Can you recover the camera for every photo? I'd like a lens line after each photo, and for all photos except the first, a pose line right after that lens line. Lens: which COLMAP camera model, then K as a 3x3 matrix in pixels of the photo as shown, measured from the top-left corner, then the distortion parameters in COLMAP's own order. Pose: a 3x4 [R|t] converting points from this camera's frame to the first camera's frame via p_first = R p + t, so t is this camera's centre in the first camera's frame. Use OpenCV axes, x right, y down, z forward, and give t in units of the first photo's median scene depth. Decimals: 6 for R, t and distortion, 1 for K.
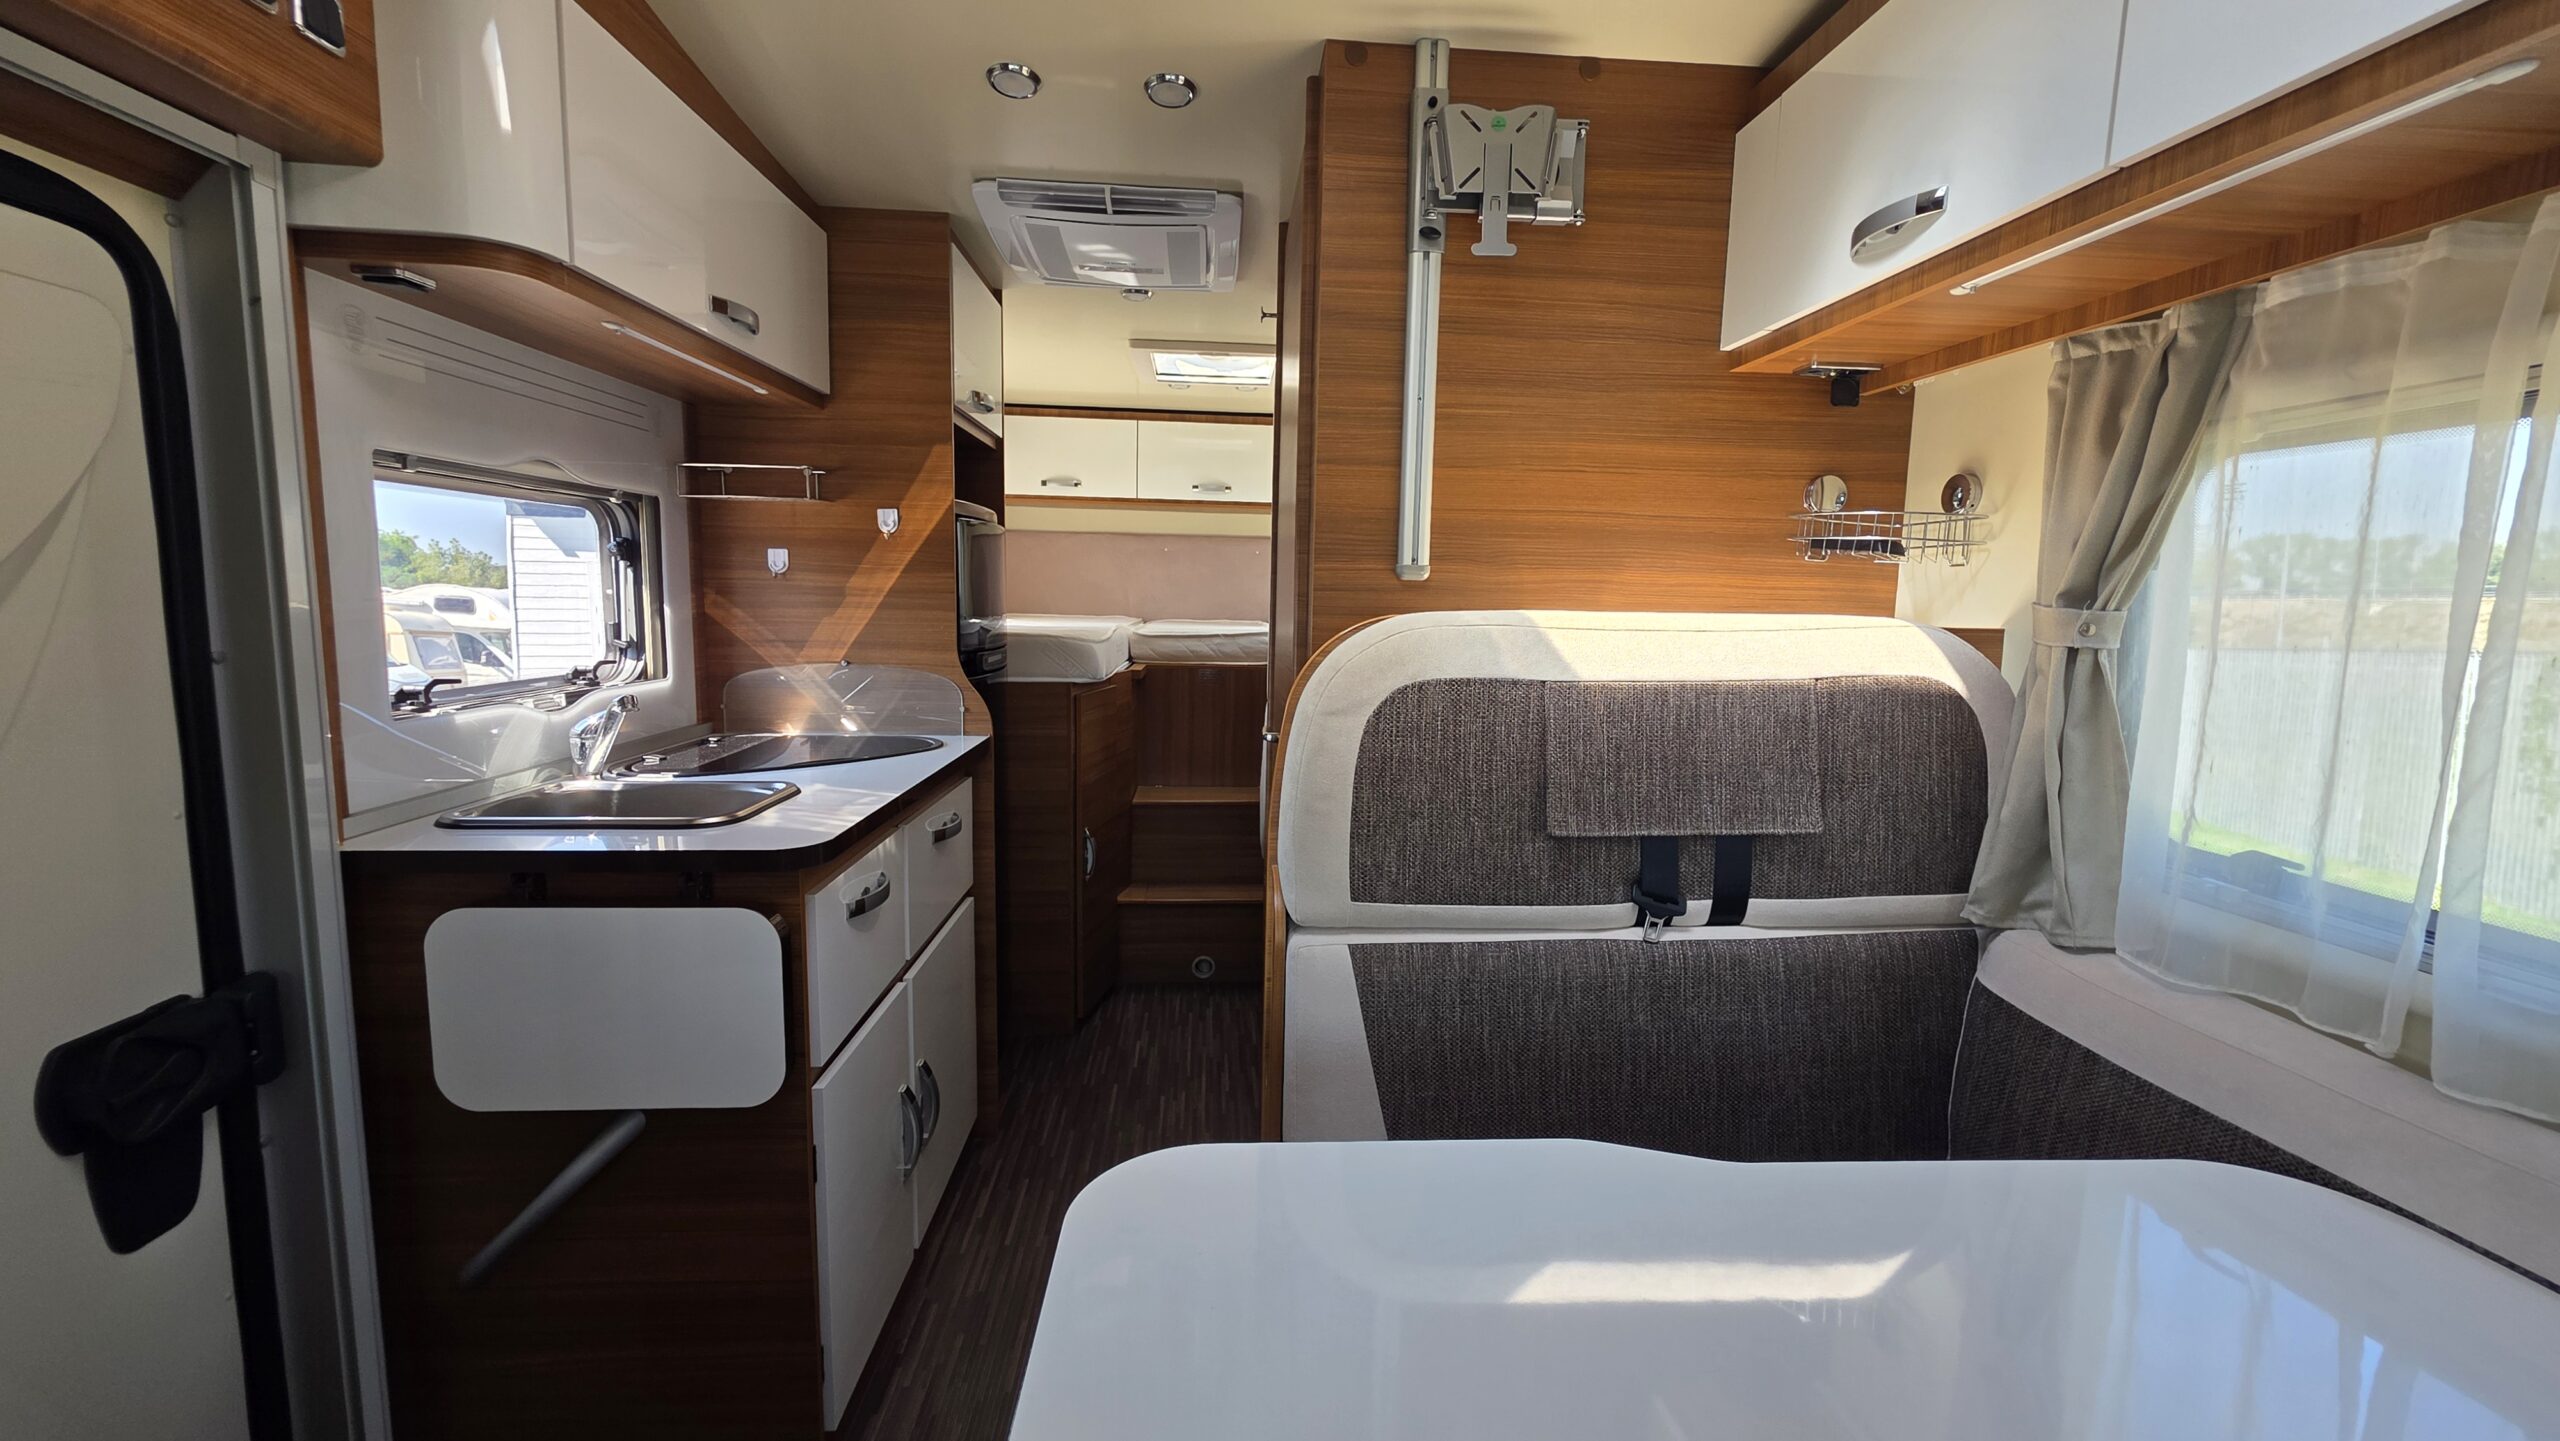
lens RADIAL K [[1022.6, 0, 1291.8], [0, 1022.6, 716.3], [0, 0, 1]] dist [0.005558, -0.001366]
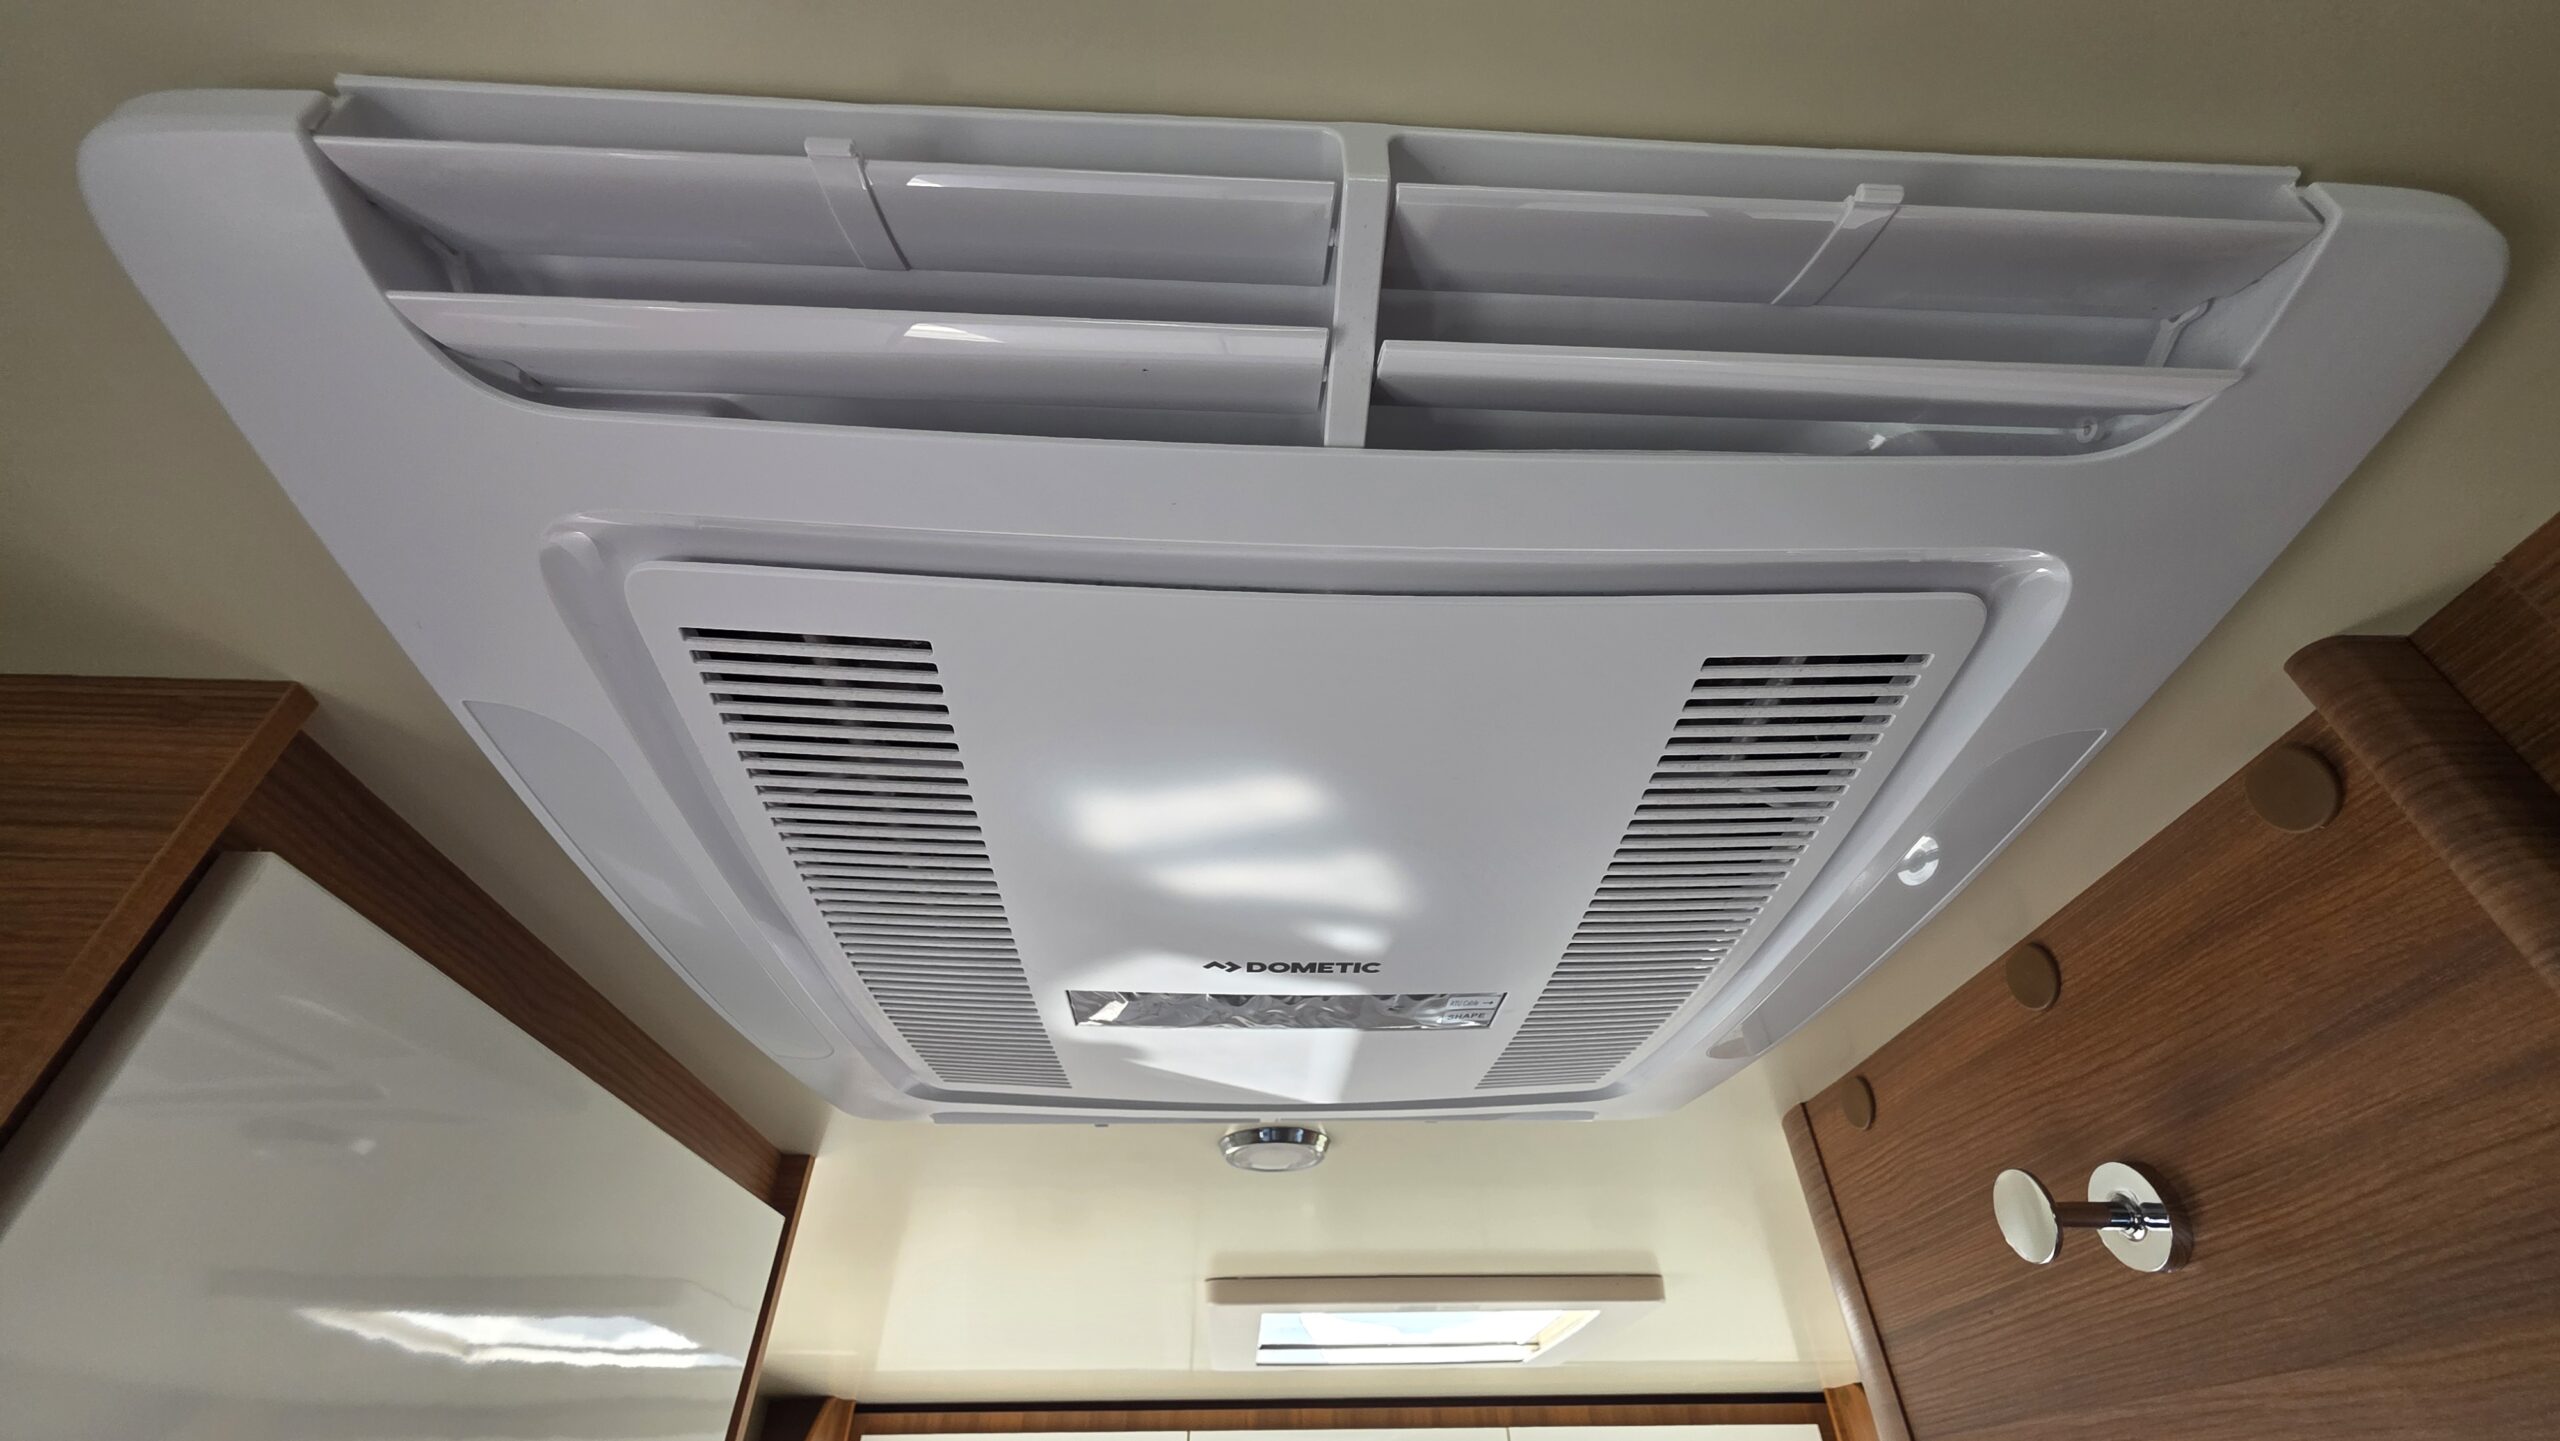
lens RADIAL K [[1022.6, 0, 1291.5], [0, 1022.6, 713.8], [0, 0, 1]] dist [0.005558, -0.001366]
pose [[0.998842, -0.047956, -0.003890, -0.174272], [0.030551, 0.694630, -0.718718, -0.361309], [0.037169, 0.717767, 0.695291, 0.889402]]
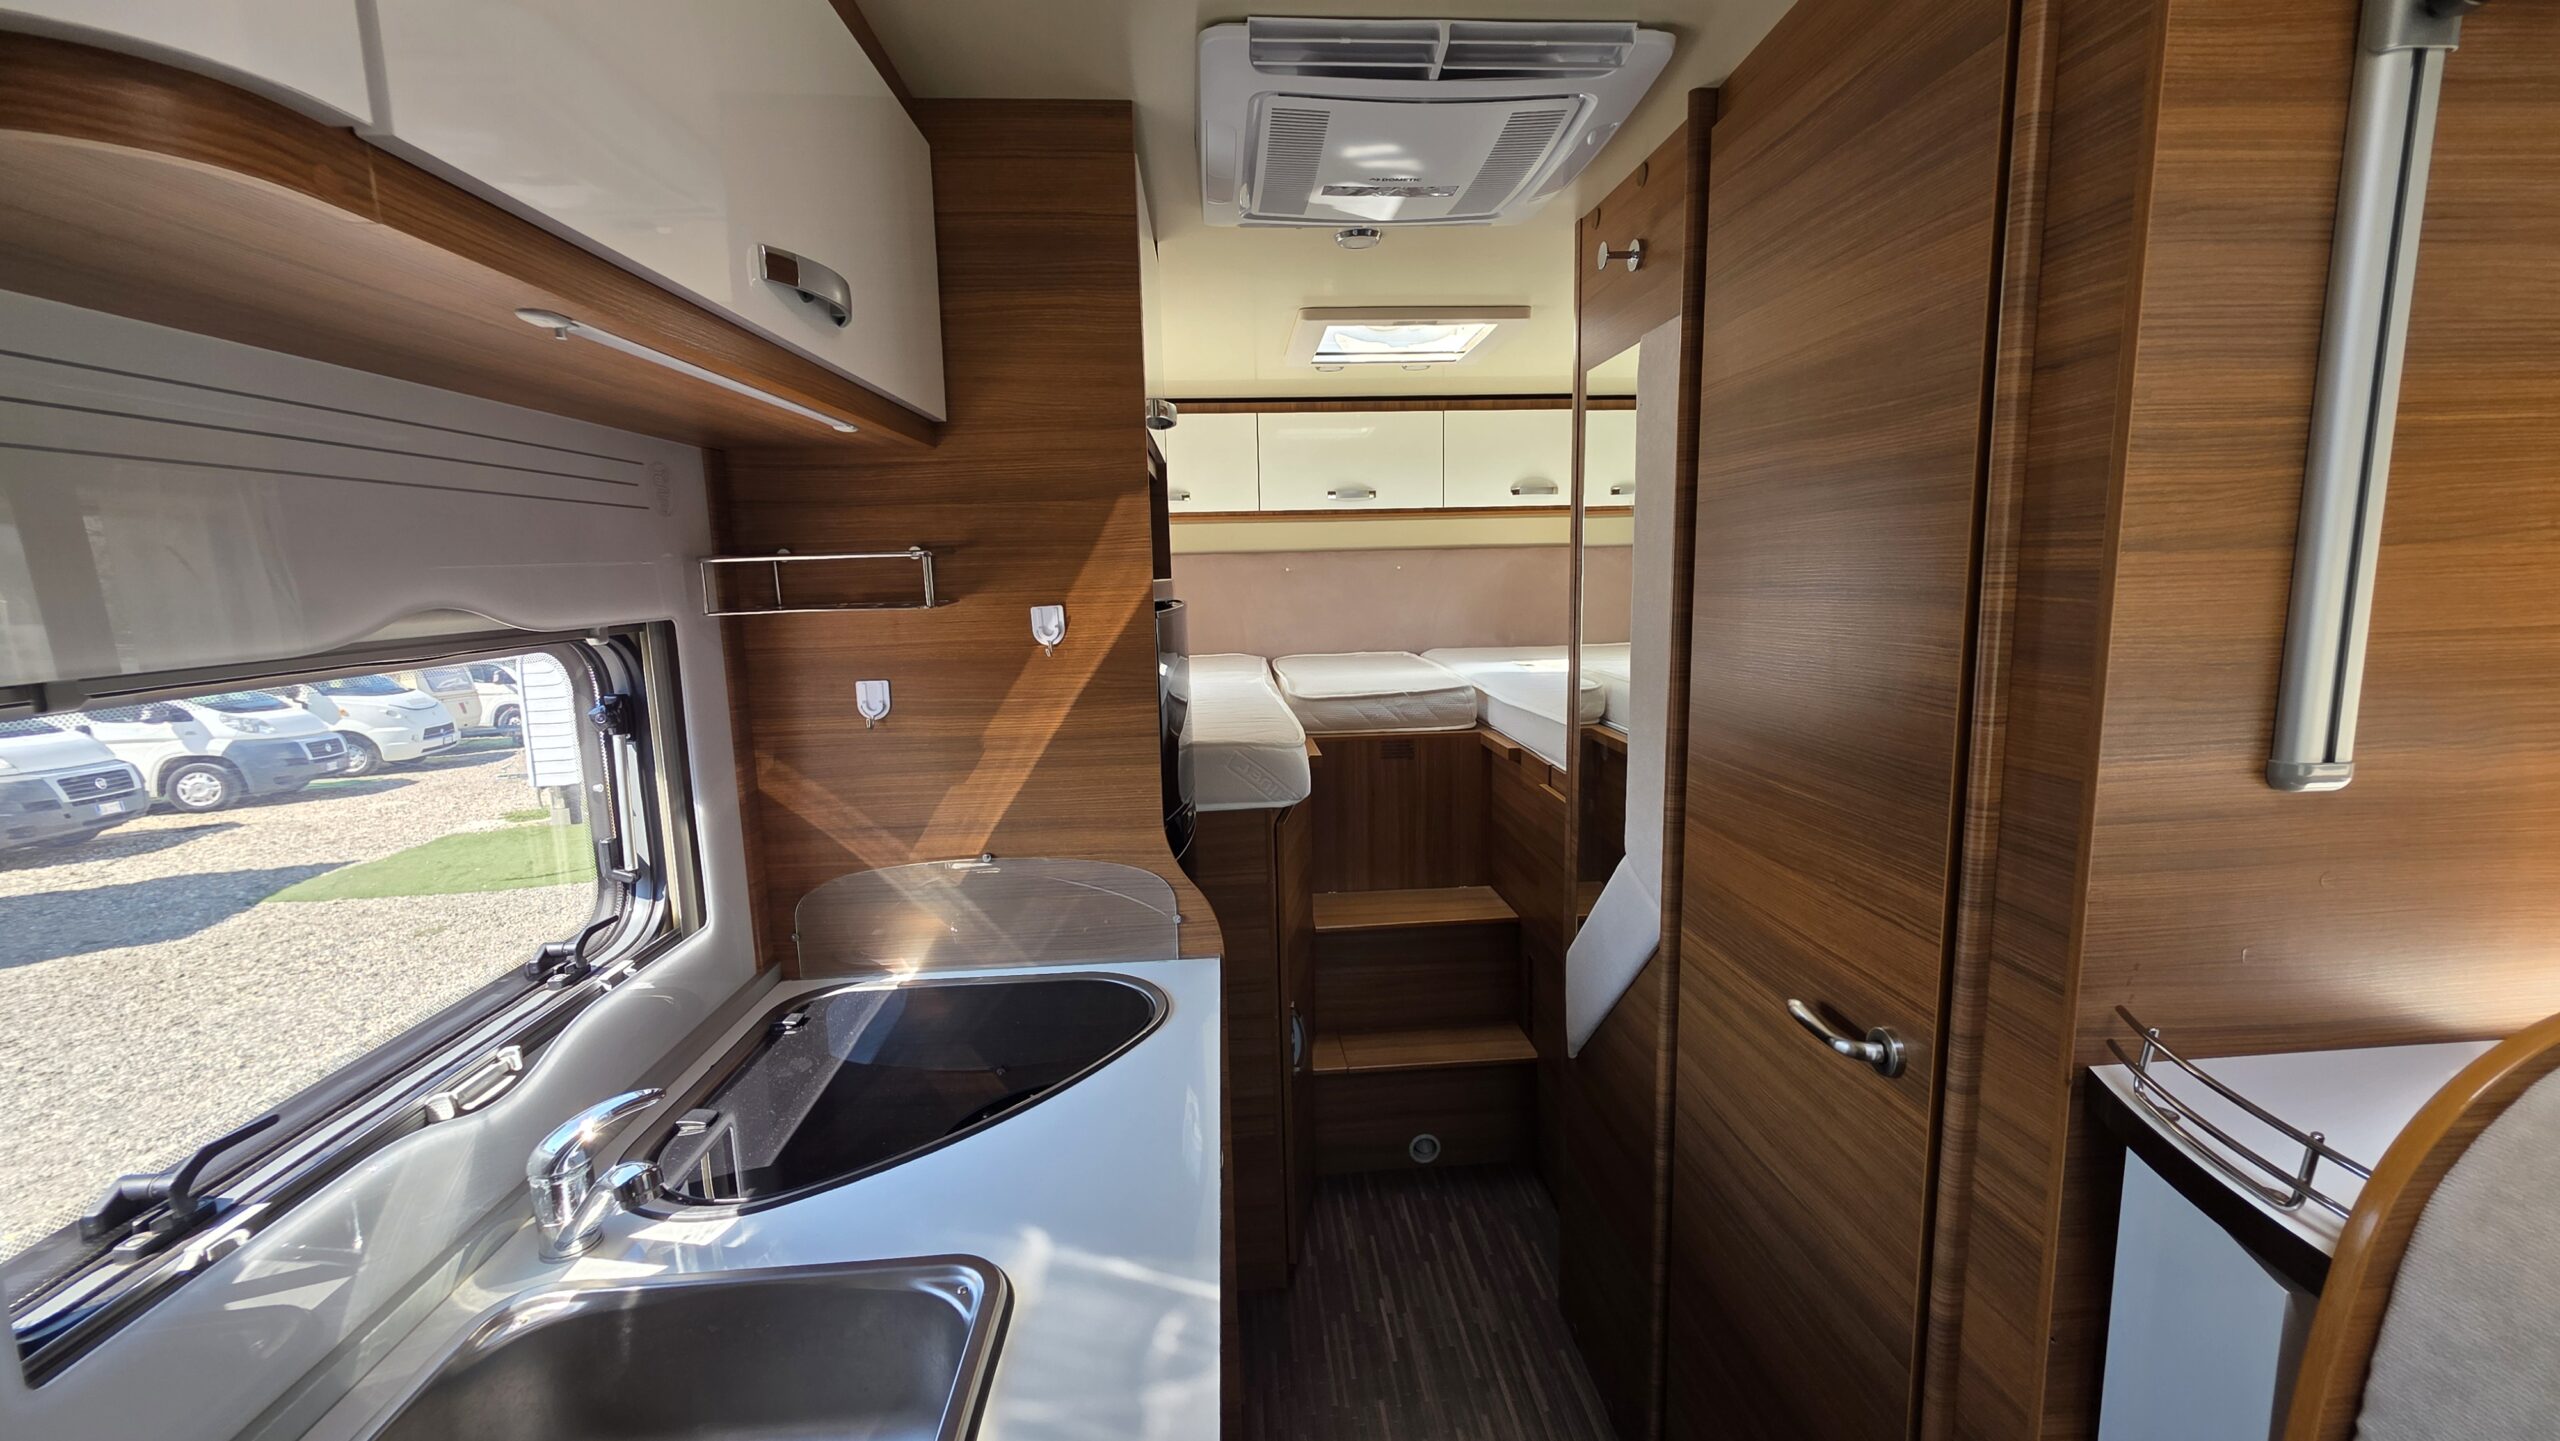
lens RADIAL K [[1022.6, 0, 1289.3], [0, 1022.6, 716.3], [0, 0, 1]] dist [0.005558, -0.001366]
pose [[0.998937, -0.043700, -0.014642, -0.249387], [0.044095, 0.998639, 0.027841, -0.150377], [0.013405, -0.028457, 0.999505, 0.401190]]
